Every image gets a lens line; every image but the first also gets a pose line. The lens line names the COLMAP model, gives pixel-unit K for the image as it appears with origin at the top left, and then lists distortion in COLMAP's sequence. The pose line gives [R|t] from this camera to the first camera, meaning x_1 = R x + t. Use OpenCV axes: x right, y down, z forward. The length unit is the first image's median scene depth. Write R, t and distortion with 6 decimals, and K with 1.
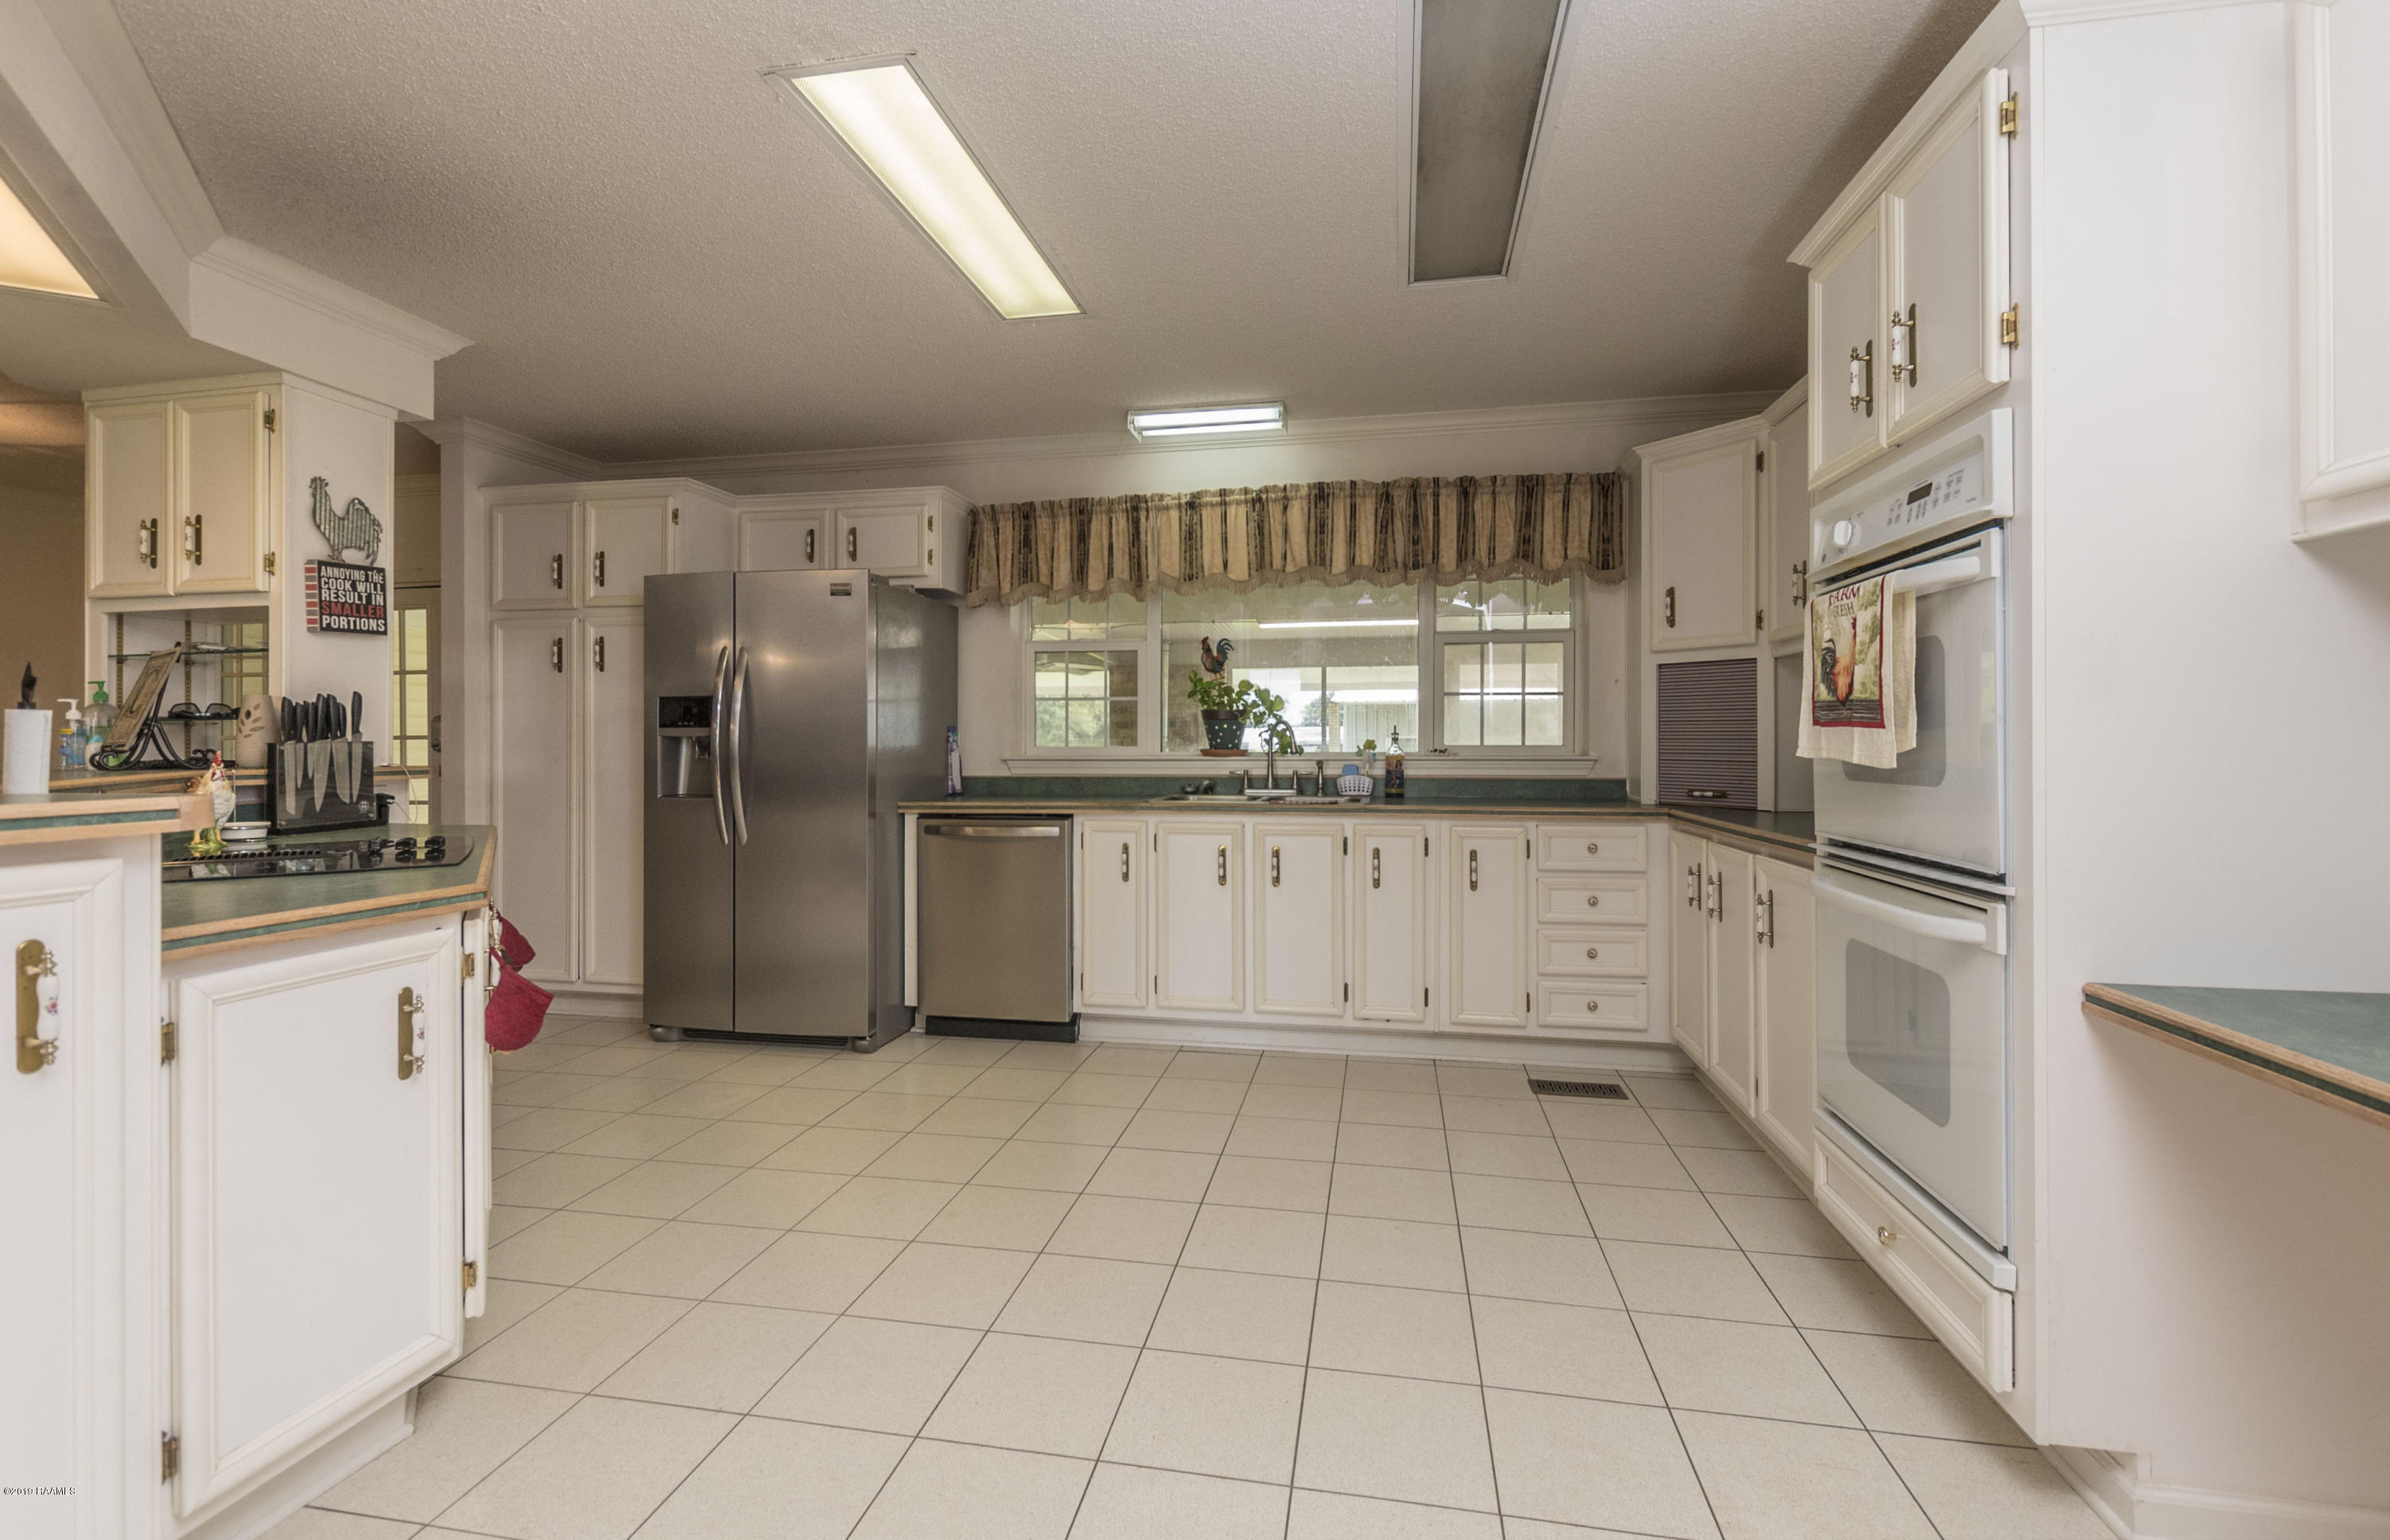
lens RADIAL K [[1029.5, 0, 1190.0], [0, 1029.5, 739.7], [0, 0, 1]] dist [0.002719, 0.000012]
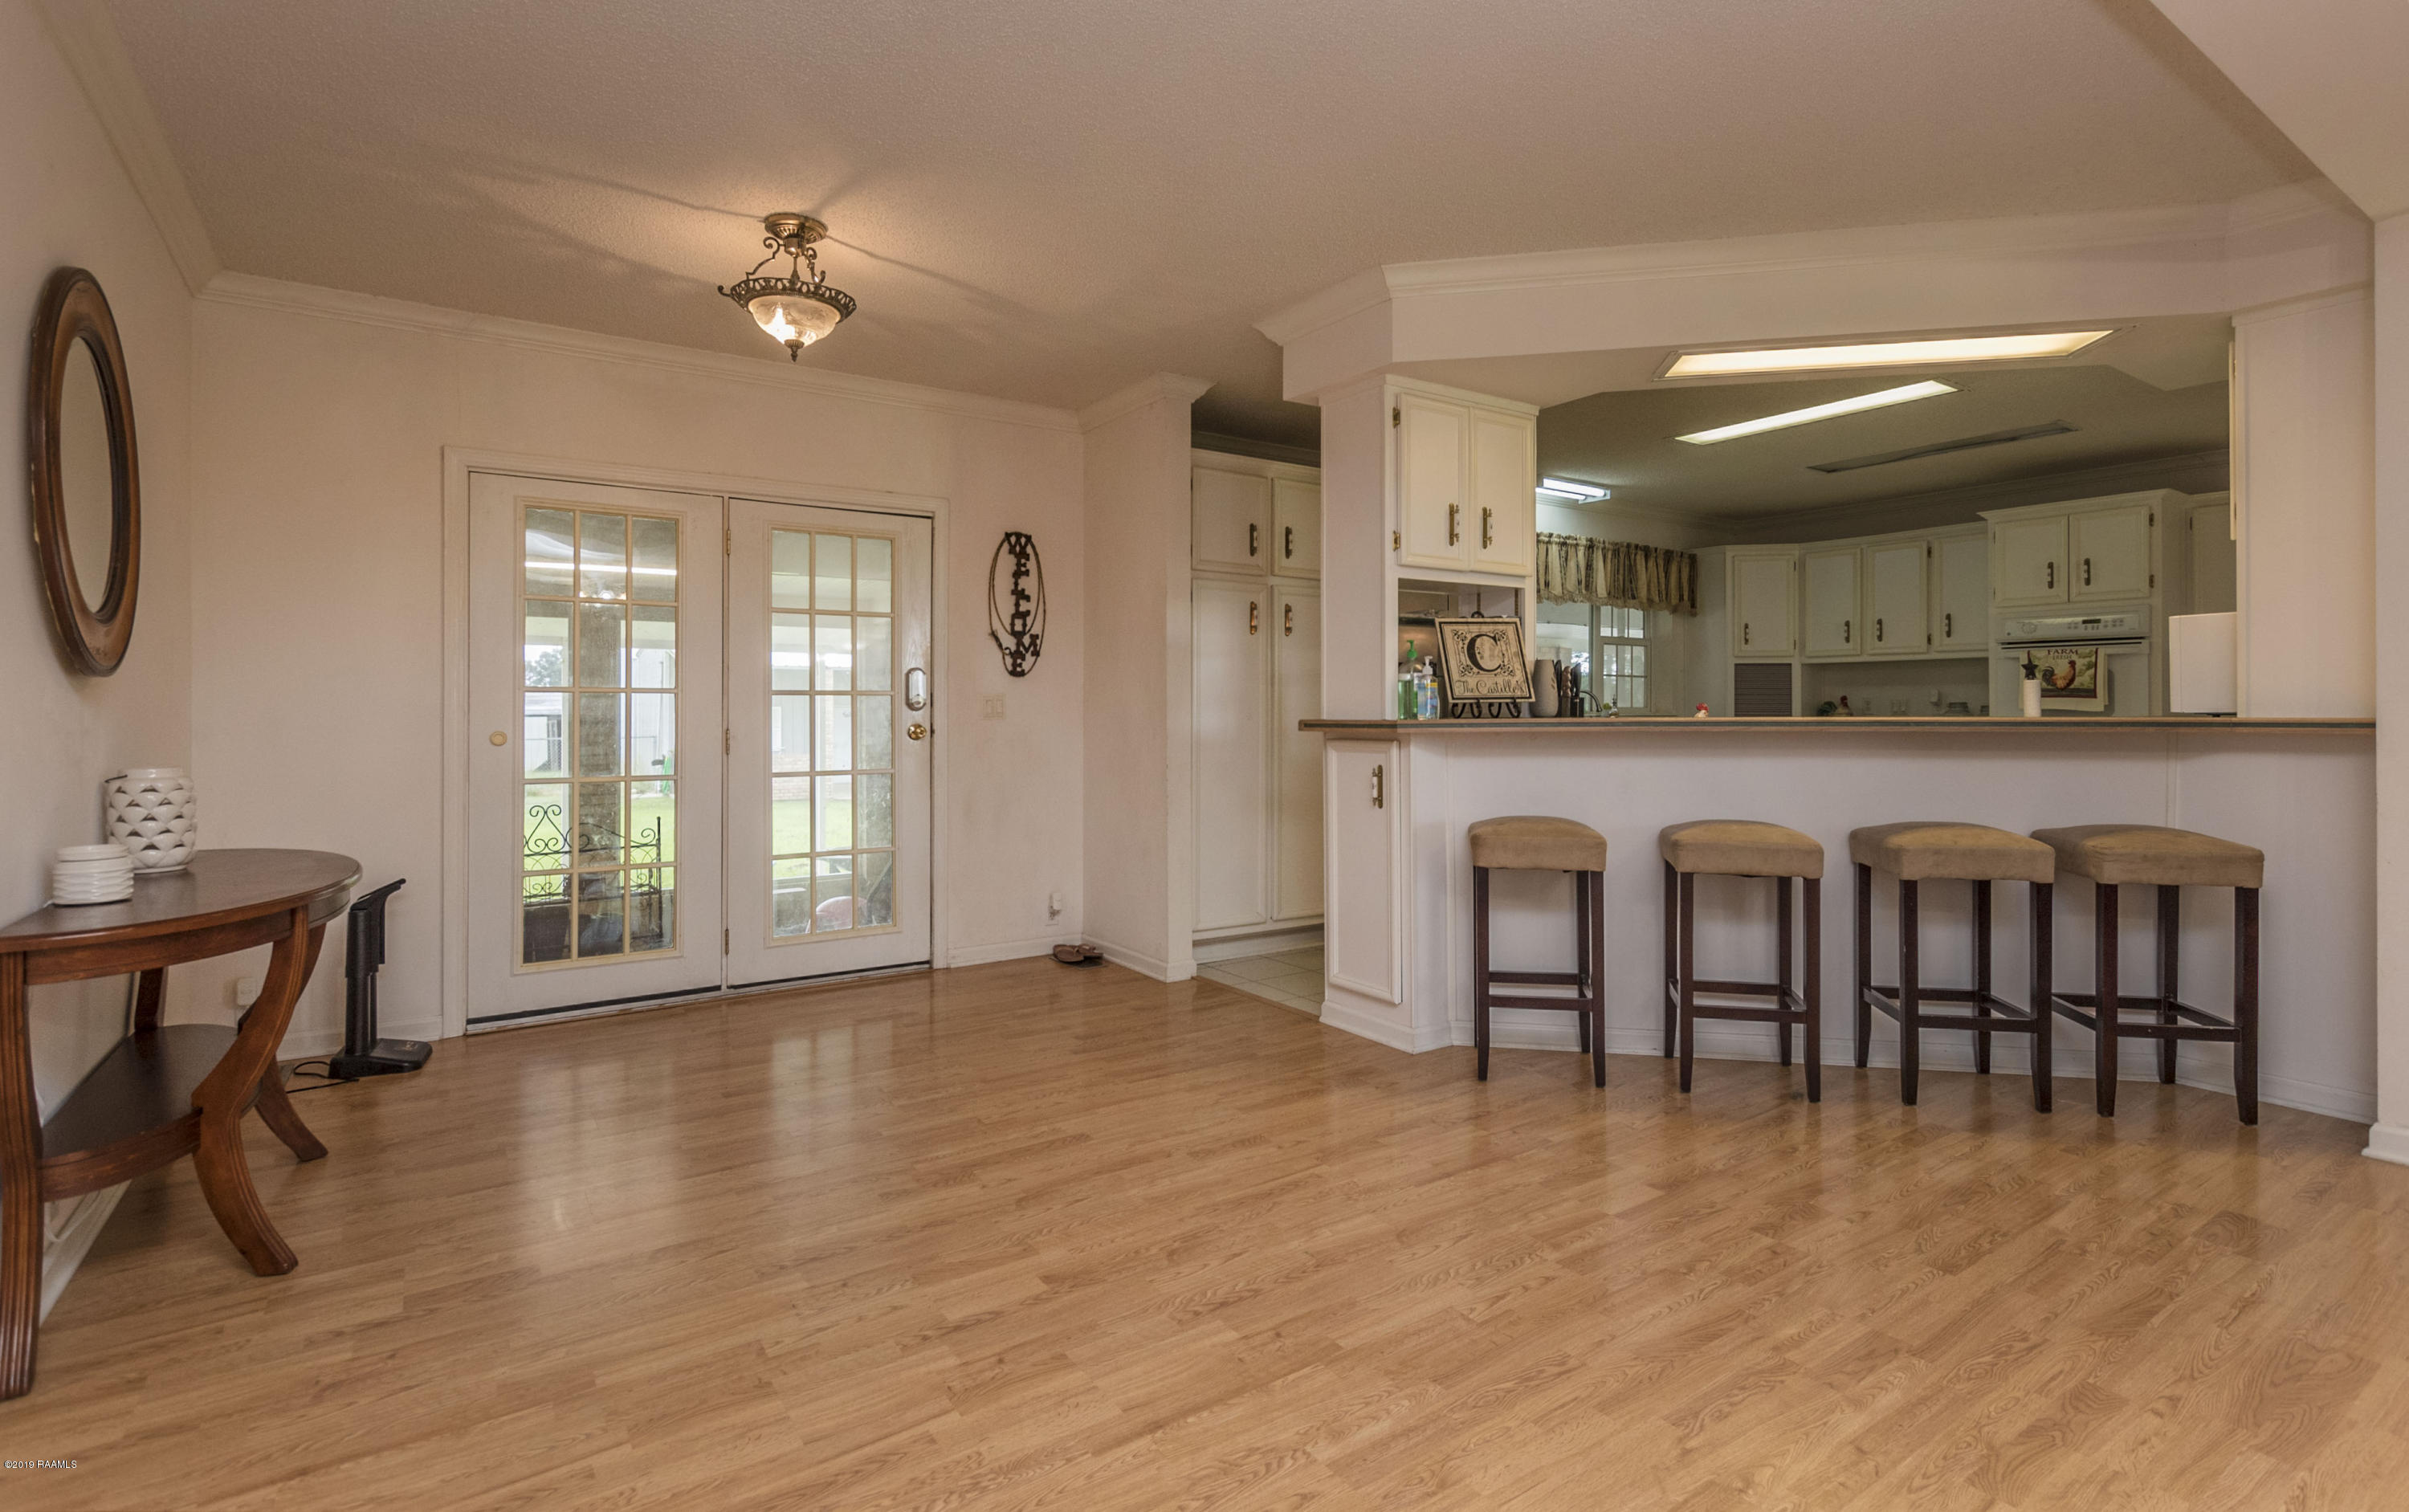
lens RADIAL K [[1134.9, 0, 1202.6], [0, 1134.9, 706.7], [0, 0, 1]] dist [-0.001112, -0.000327]
pose [[0.703992, 0.005326, 0.710188, -1.468501], [-0.001605, 0.999981, -0.005908, 0.015863], [-0.710206, 0.003019, 0.703987, 0.212042]]
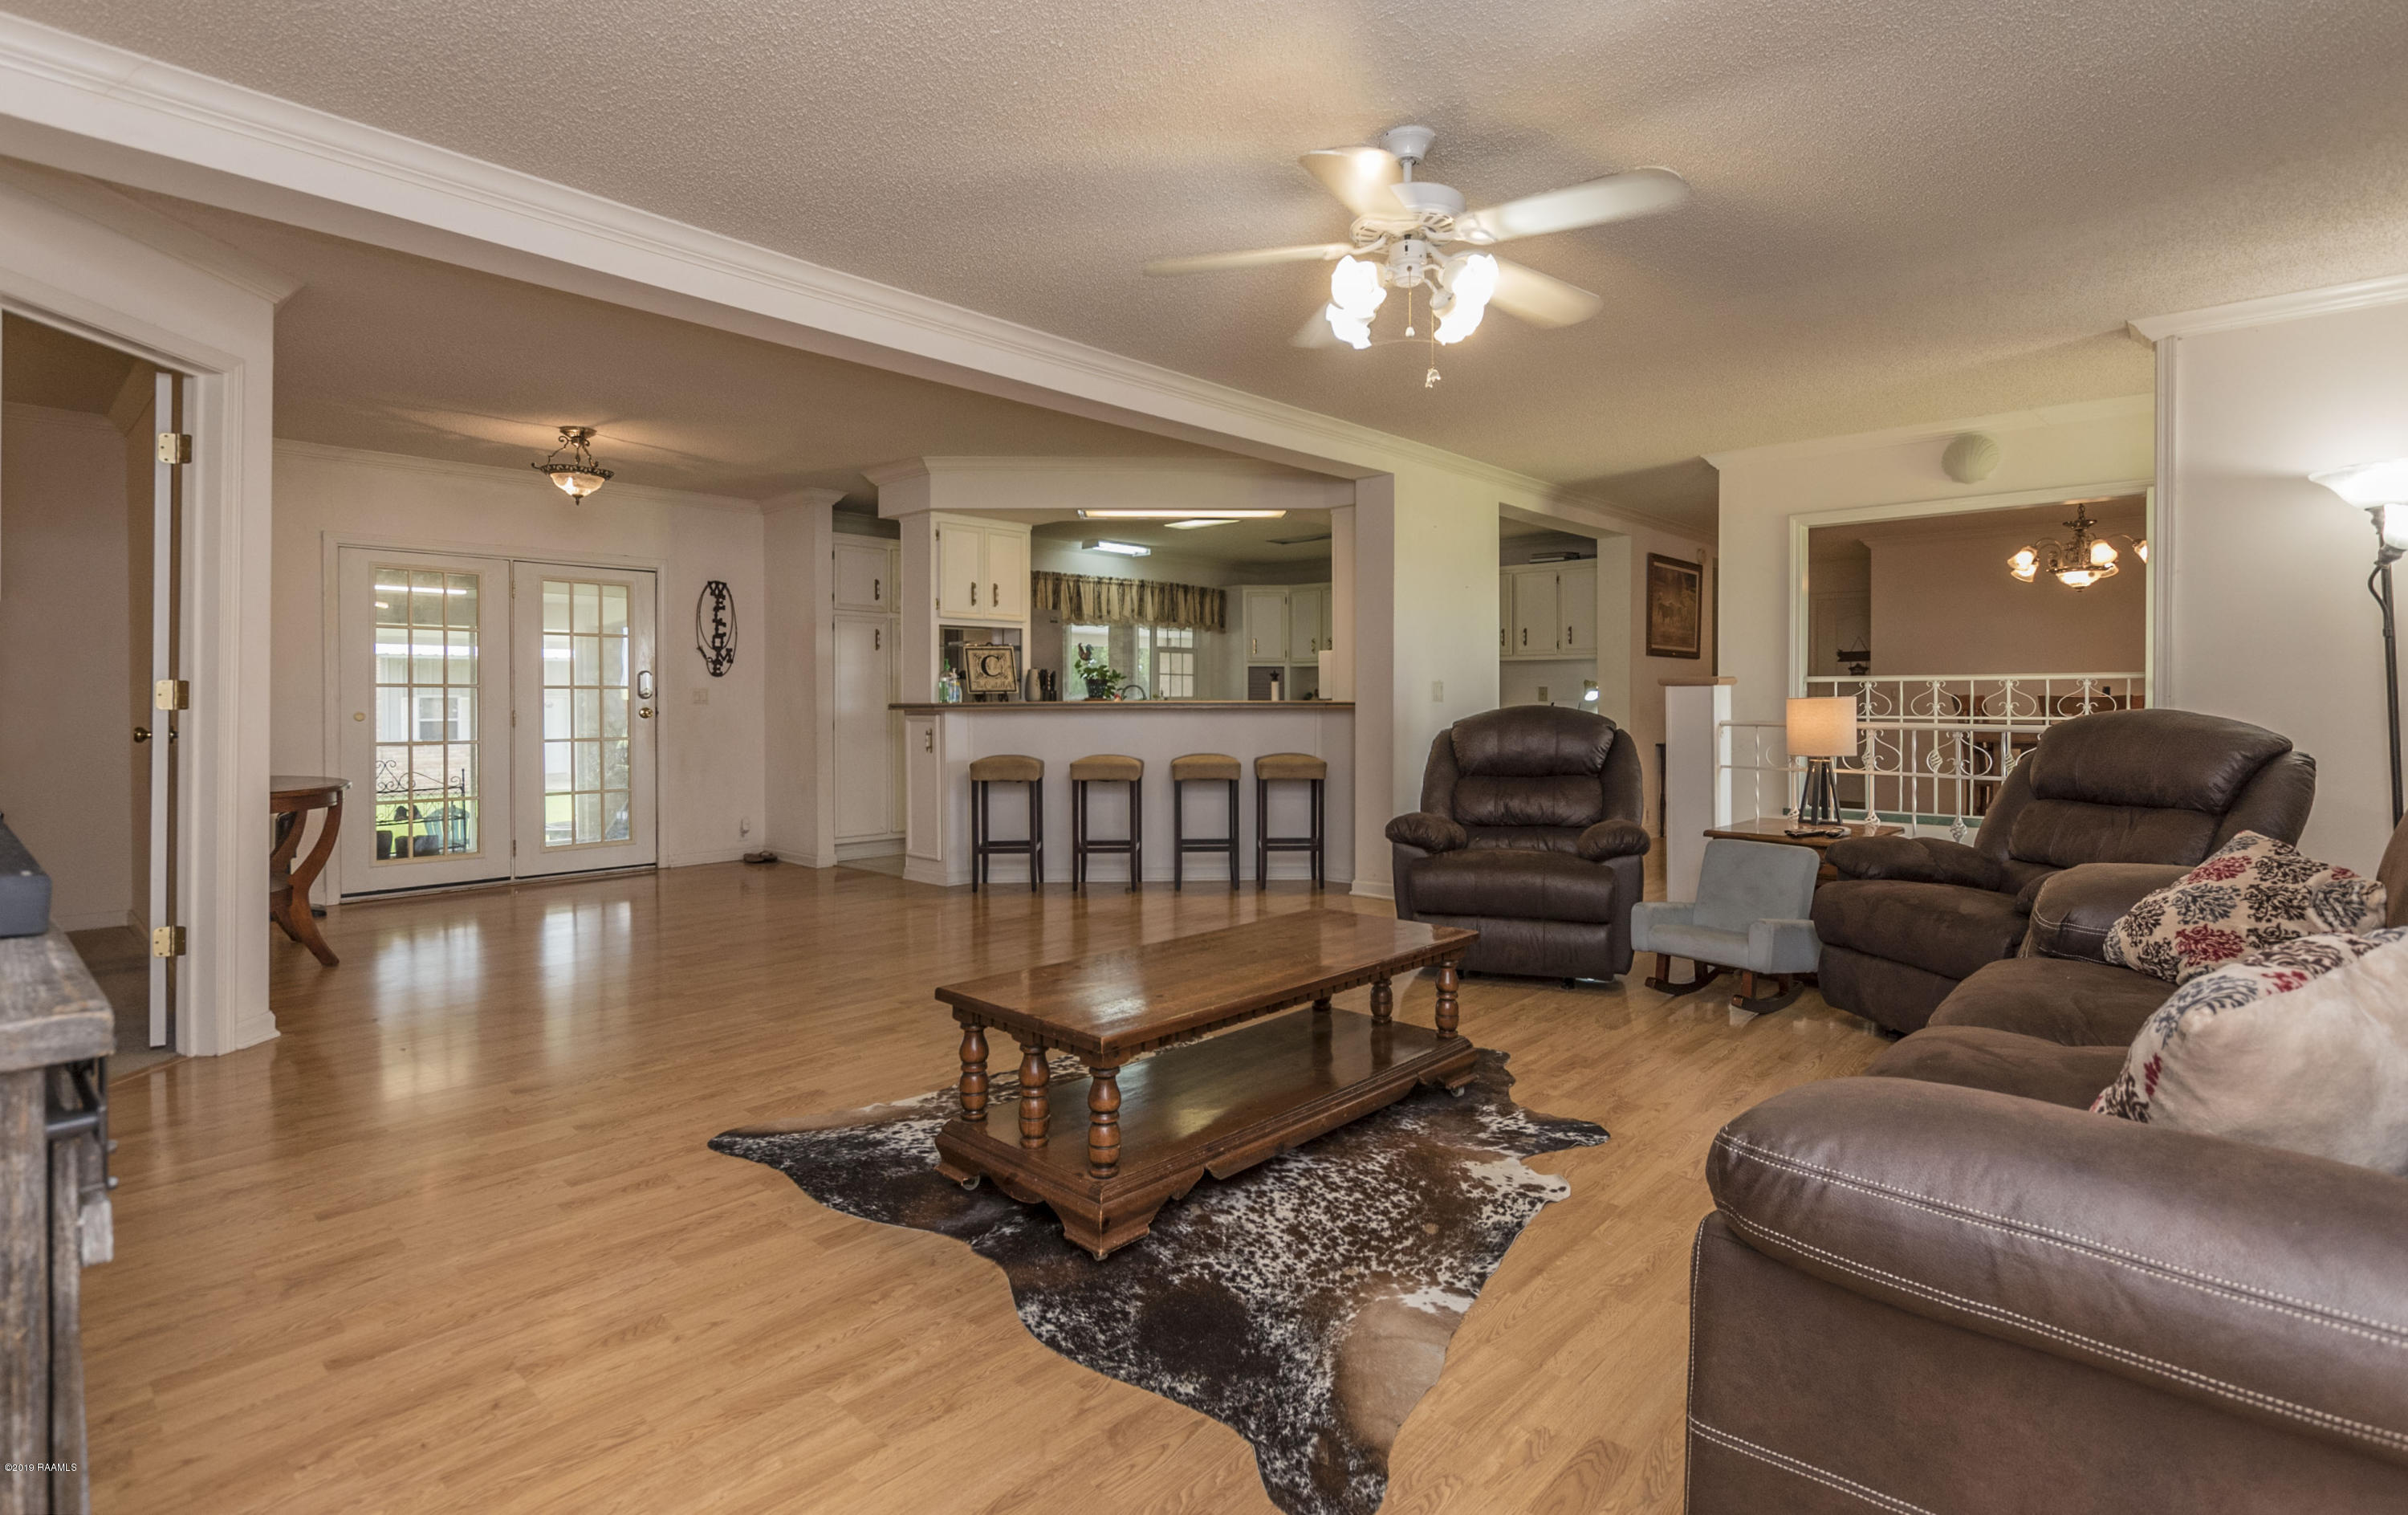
lens RADIAL K [[1134.5, 0, 1202.1], [0, 1134.5, 708.2], [0, 0, 1]] dist [-0.001112, -0.000327]
pose [[0.526899, -0.003812, 0.849919, -1.882648], [0.000734, 0.999992, 0.004030, 0.021432], [-0.849928, -0.001500, 0.526897, -0.411777]]
